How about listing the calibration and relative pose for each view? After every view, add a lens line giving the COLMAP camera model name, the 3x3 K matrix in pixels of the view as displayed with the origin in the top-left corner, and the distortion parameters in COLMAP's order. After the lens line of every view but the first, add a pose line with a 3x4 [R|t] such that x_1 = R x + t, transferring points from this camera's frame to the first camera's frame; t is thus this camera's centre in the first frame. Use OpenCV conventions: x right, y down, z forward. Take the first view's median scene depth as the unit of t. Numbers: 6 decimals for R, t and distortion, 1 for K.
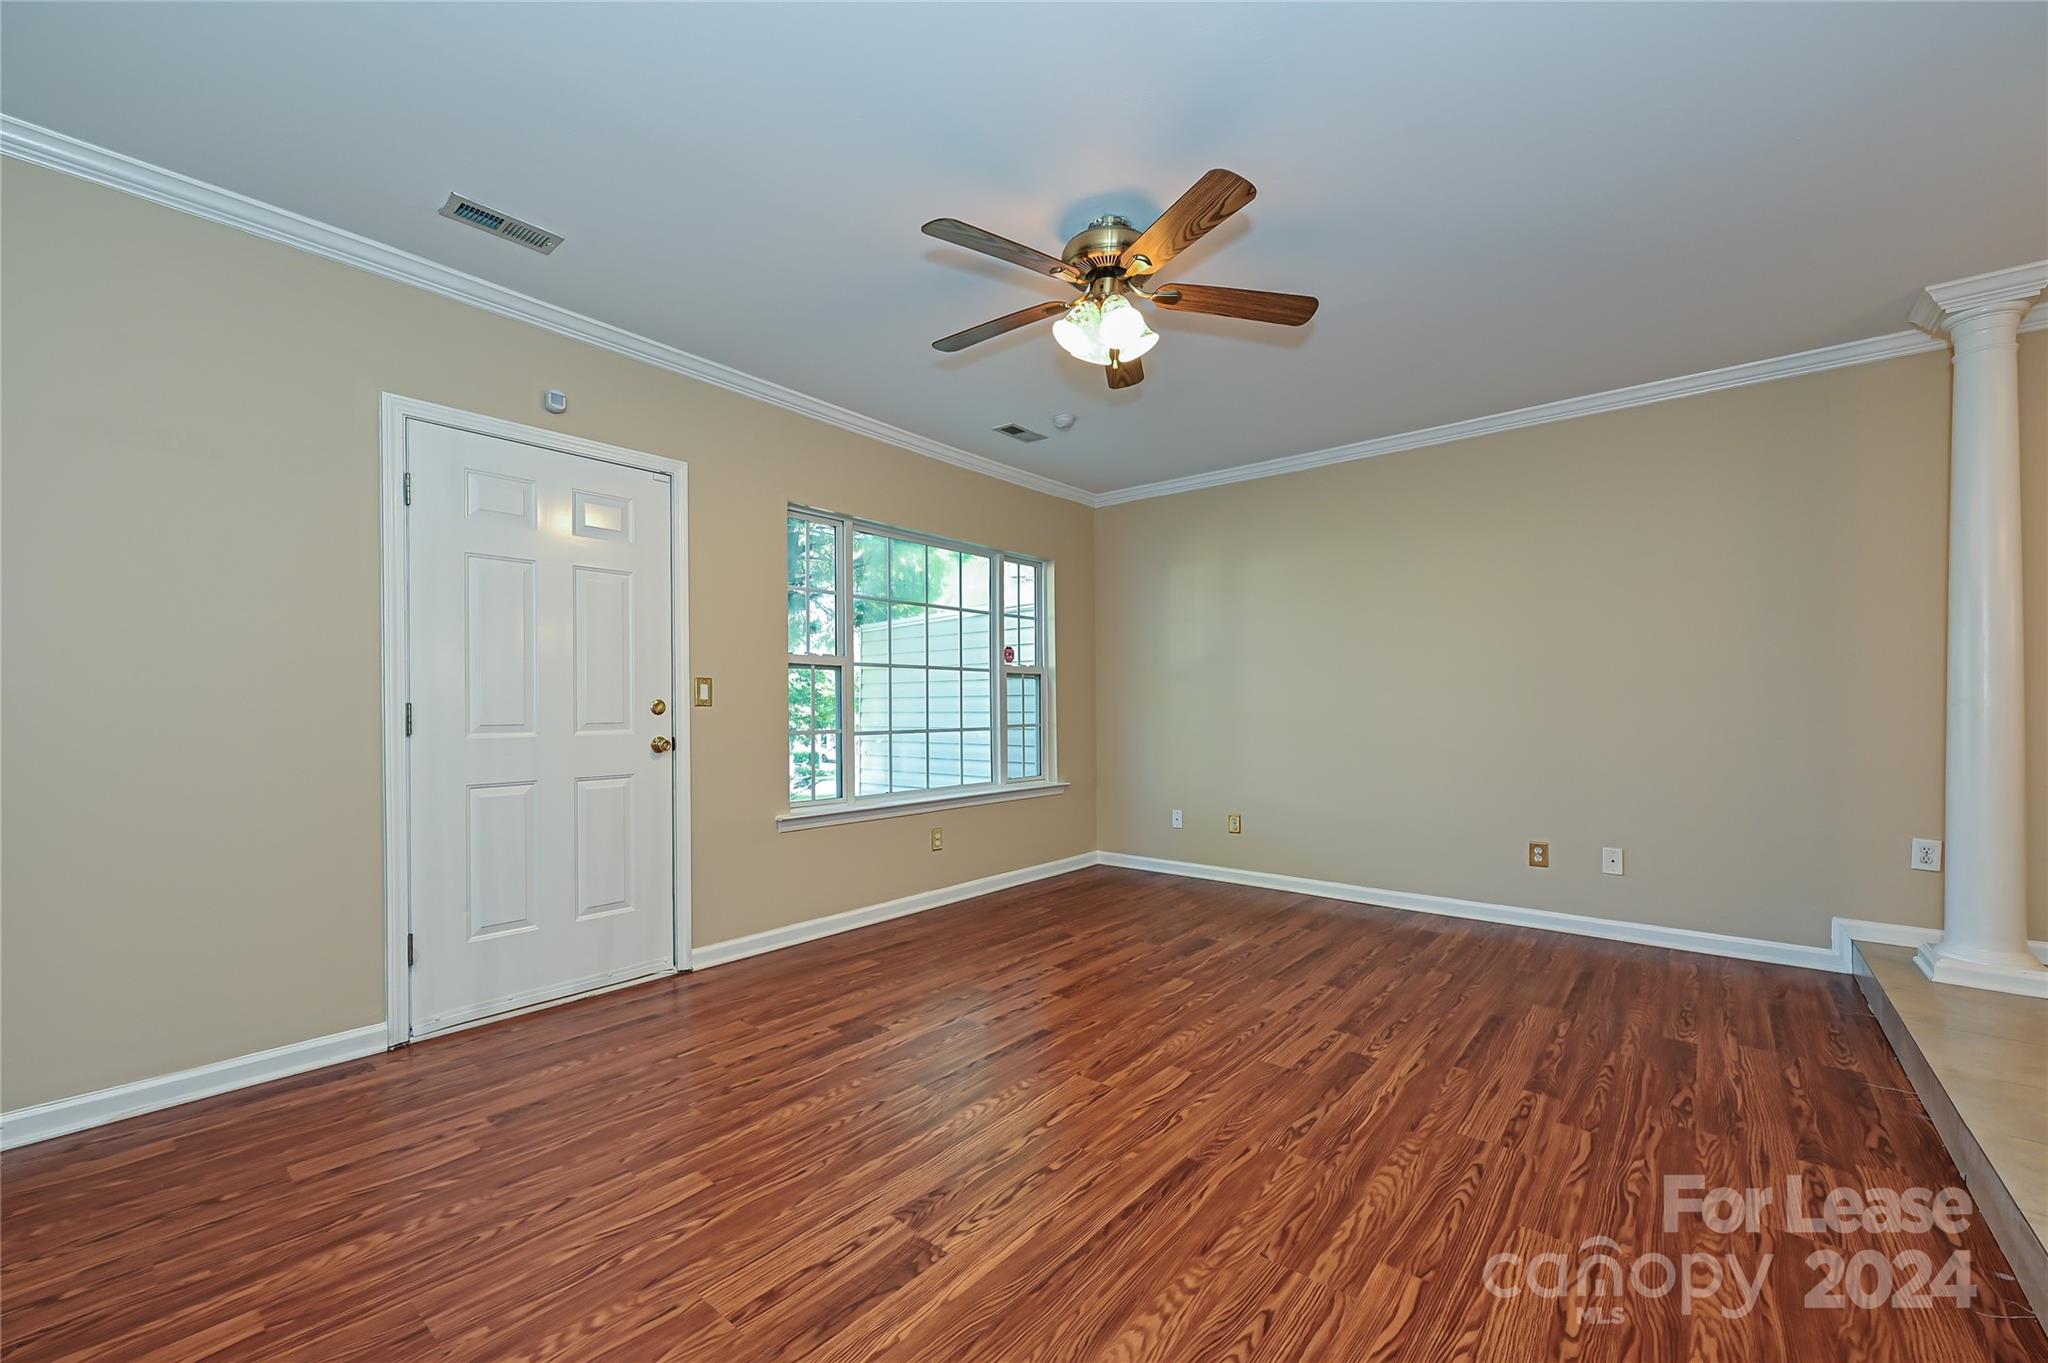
lens RADIAL K [[824.4, 0, 1021.9], [0, 824.4, 706.0], [0, 0, 1]] dist [-0.000298, -0.000193]
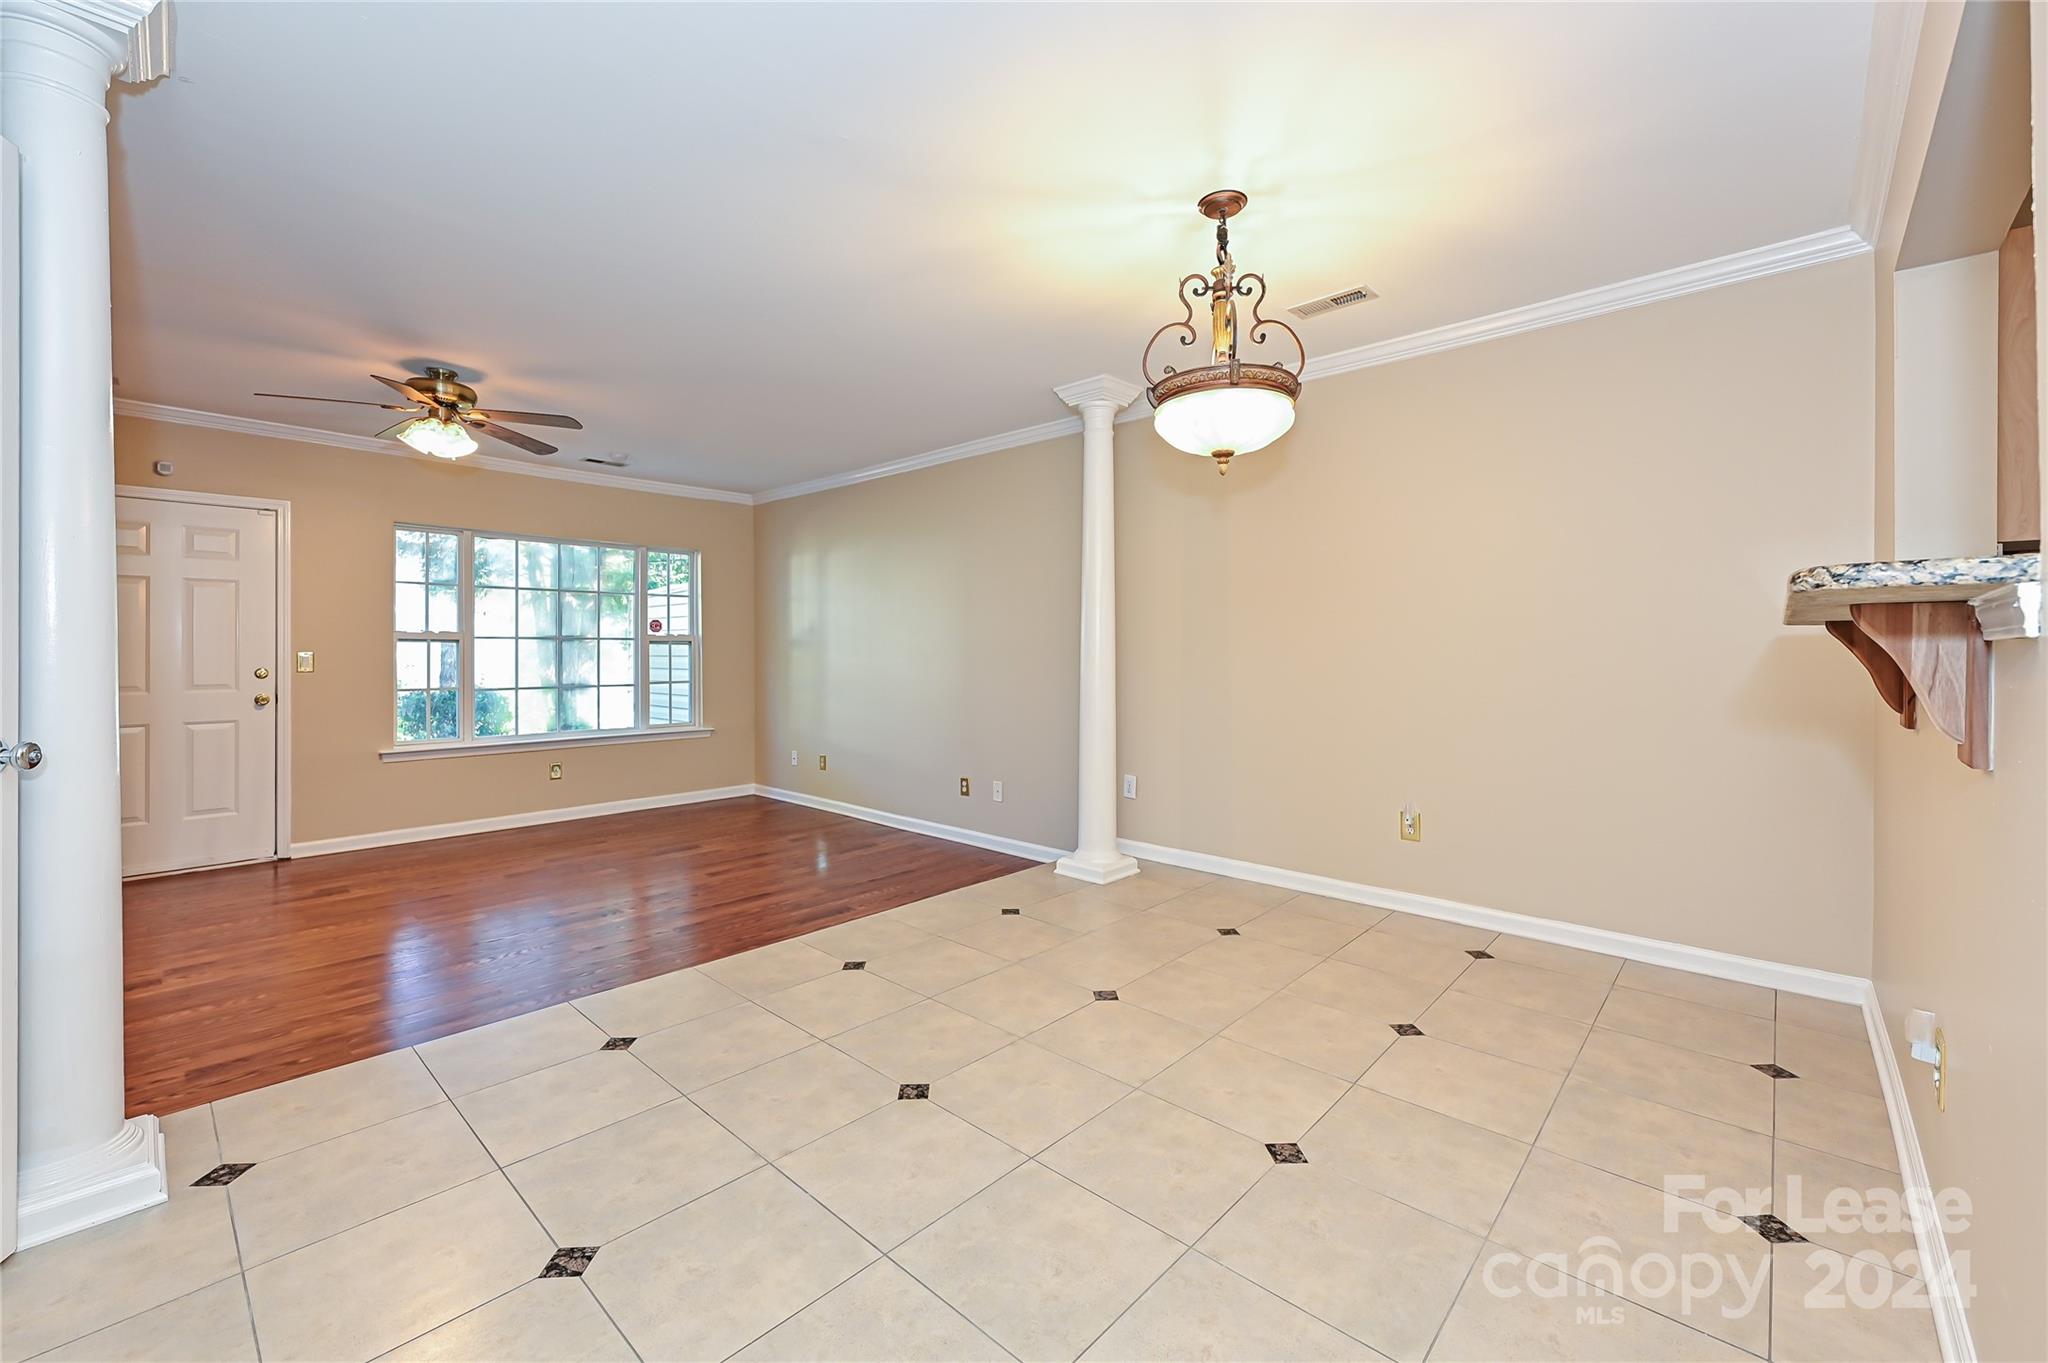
lens RADIAL K [[825.5, 0, 1029.4], [0, 825.5, 649.0], [0, 0, 1]] dist [-0.000936, -0.000171]
pose [[0.998992, 0.004746, -0.044645, 1.087217], [-0.004742, 0.999989, 0.000184, -0.053546], [0.044646, 0.000028, 0.999003, -0.423556]]
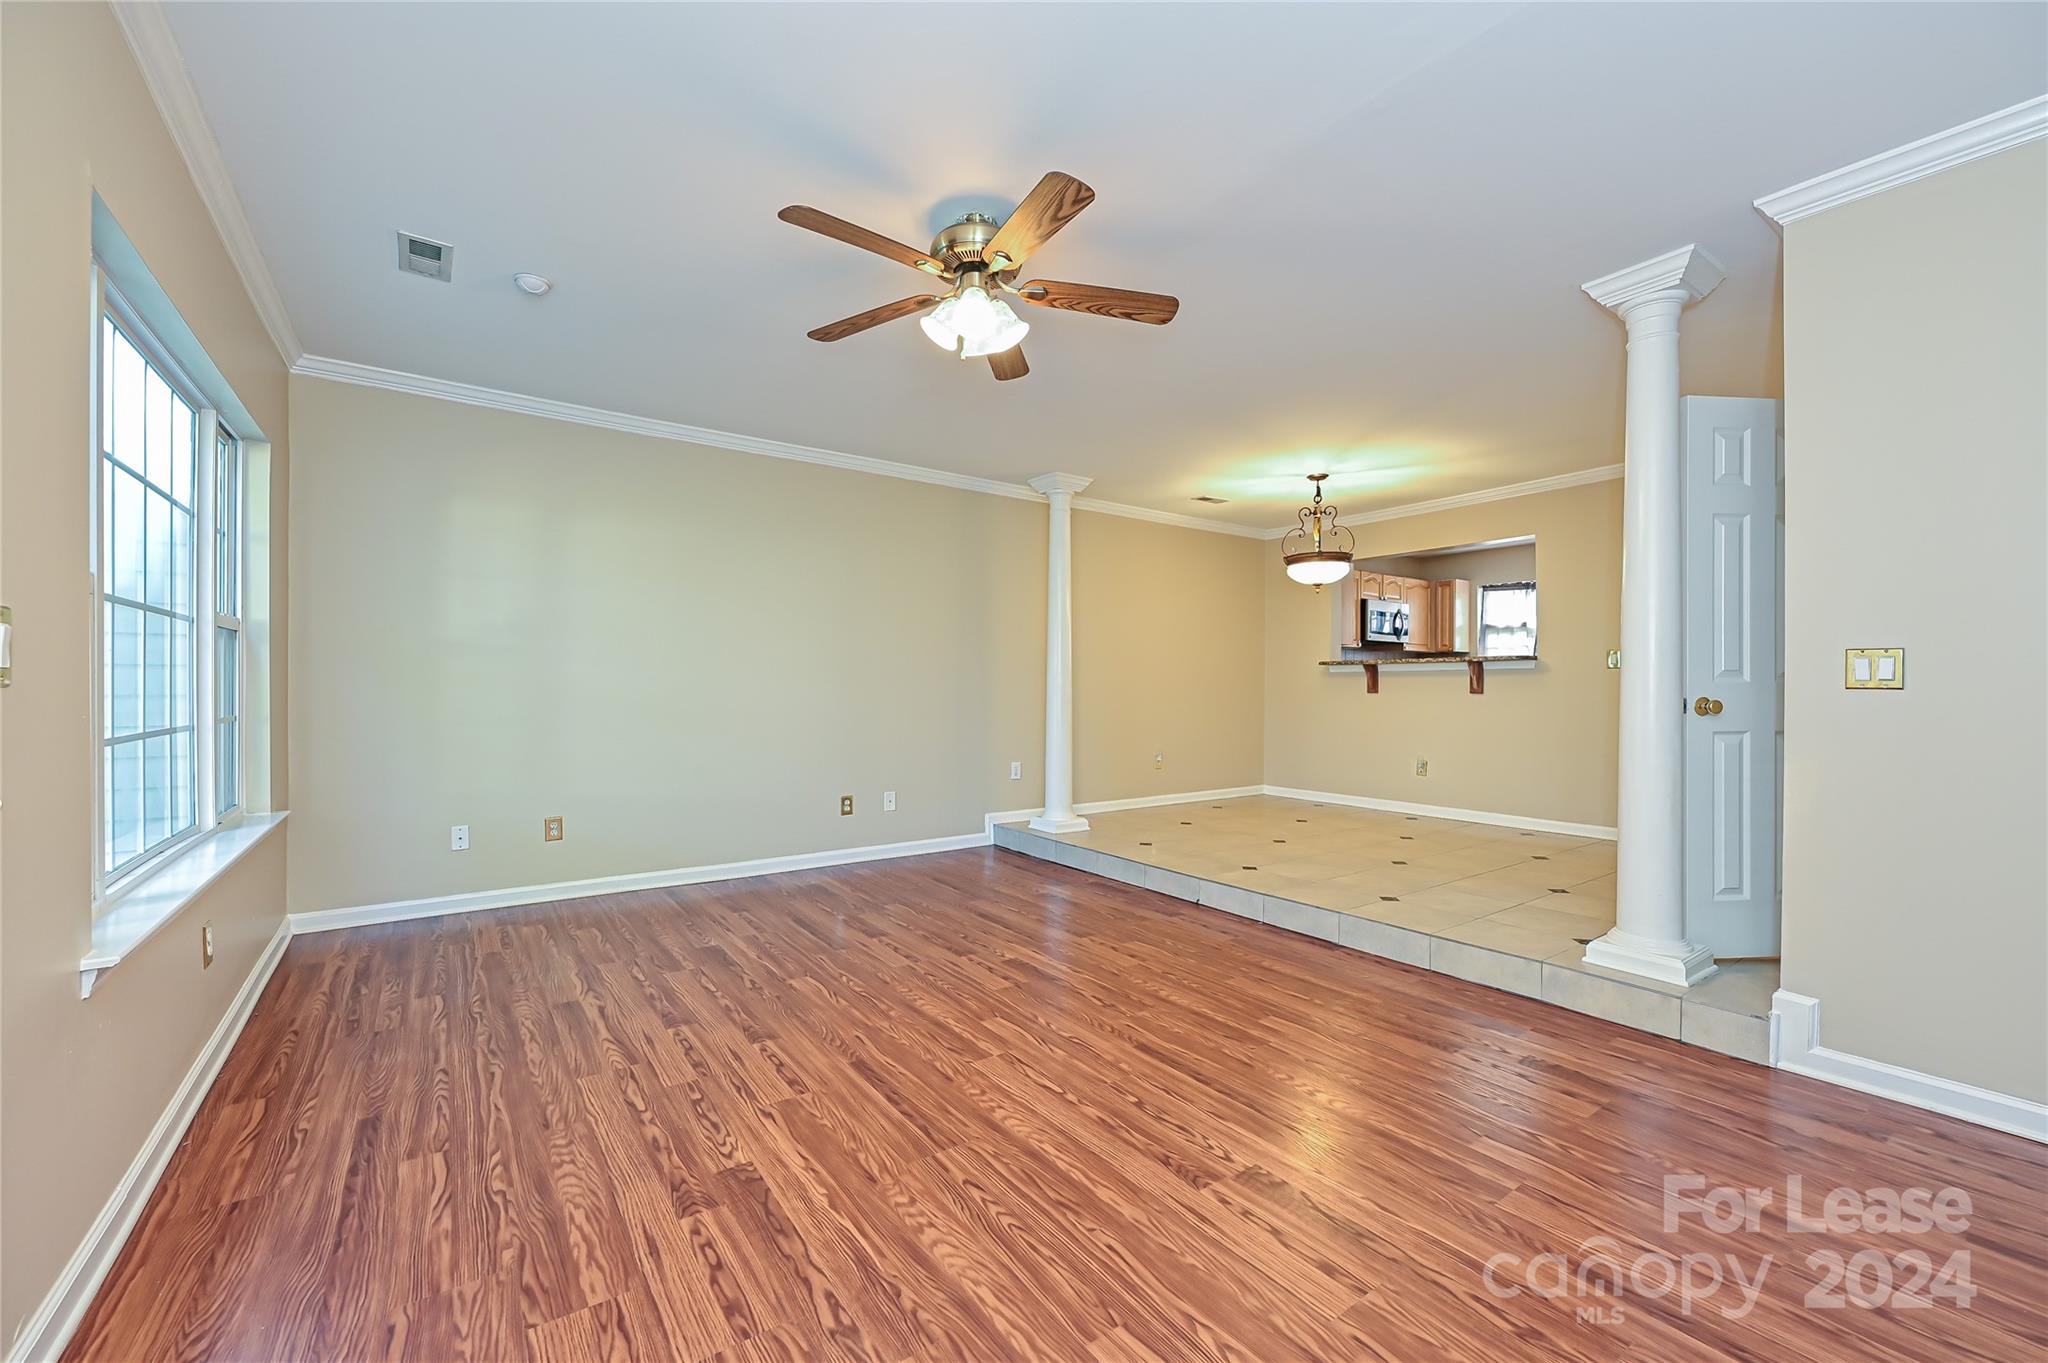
lens RADIAL K [[811.3, 0, 1025.8], [0, 811.3, 683.3], [0, 0, 1]] dist [-0.001826, -0.000119]
pose [[0.248333, 0.009016, 0.968633, -0.721935], [-0.006416, 0.999950, -0.007662, -0.001296], [-0.968653, -0.004312, 0.248378, 0.581993]]
